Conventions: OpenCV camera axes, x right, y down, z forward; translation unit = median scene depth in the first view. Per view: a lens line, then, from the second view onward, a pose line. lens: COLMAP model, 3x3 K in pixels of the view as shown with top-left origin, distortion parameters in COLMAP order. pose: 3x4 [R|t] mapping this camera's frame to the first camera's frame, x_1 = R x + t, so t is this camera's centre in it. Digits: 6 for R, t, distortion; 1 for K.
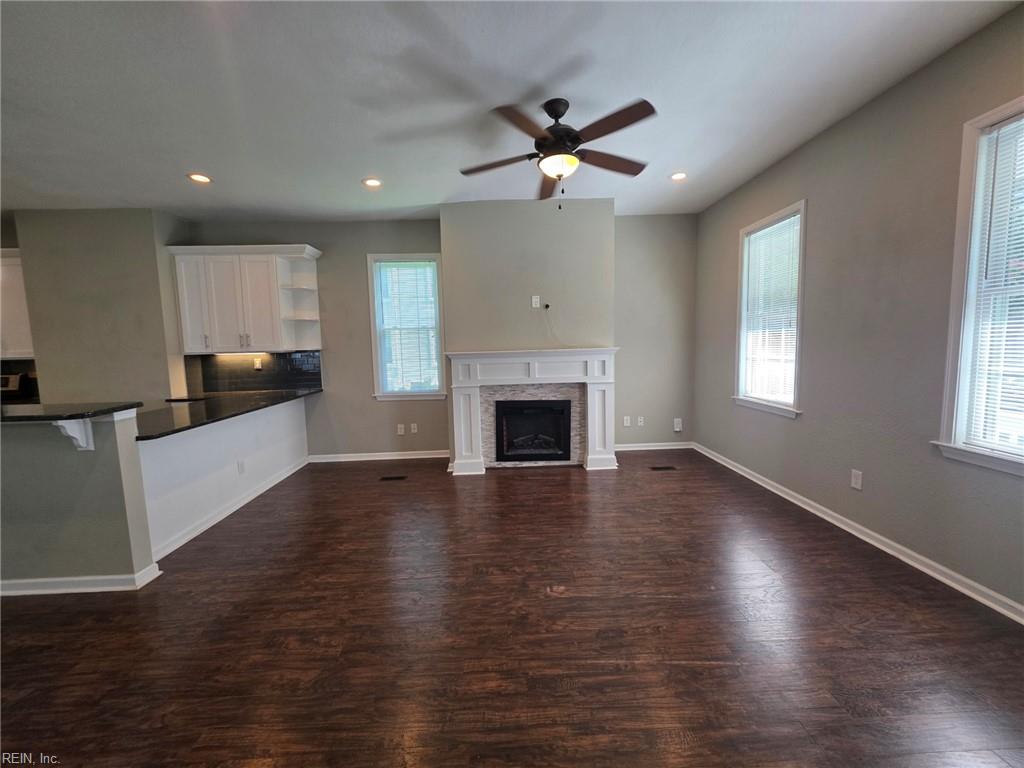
lens RADIAL K [[404.4, 0, 512.7], [0, 404.4, 379.6], [0, 0, 1]] dist [-0.000478, -0.000187]
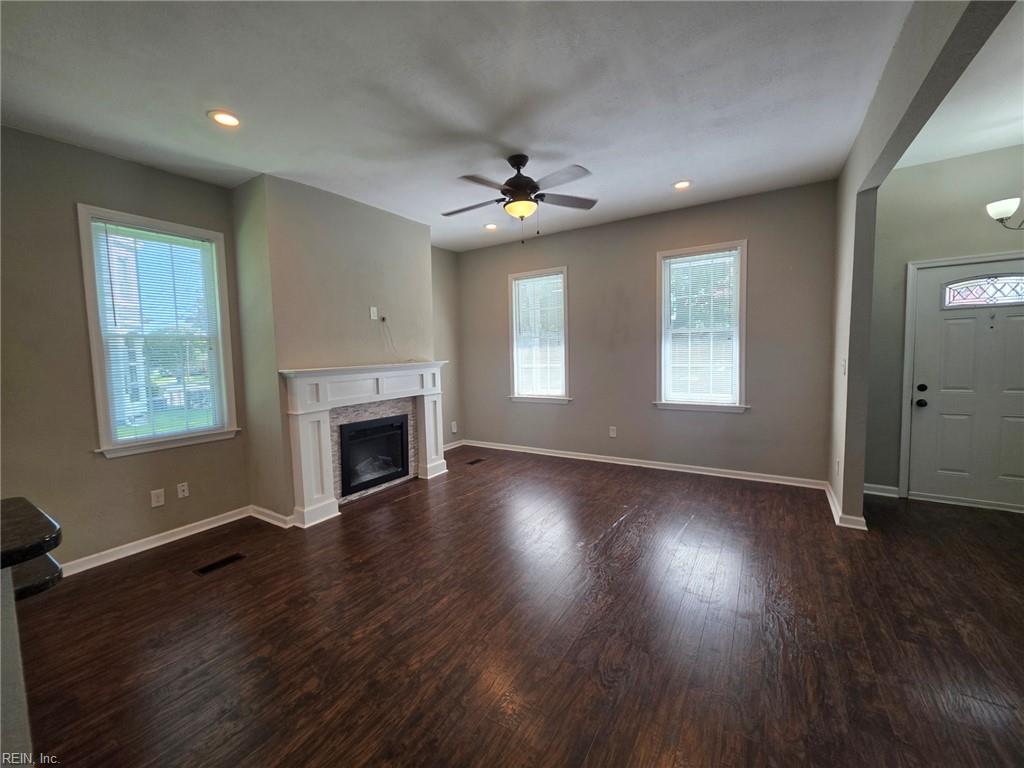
lens RADIAL K [[404.4, 0, 512.7], [0, 404.4, 379.6], [0, 0, 1]] dist [-0.000478, -0.000187]
pose [[0.570357, -0.048827, 0.819945, -0.530932], [0.088429, 0.996080, -0.002196, -0.009395], [-0.816623, 0.073760, 0.572438, 0.209570]]
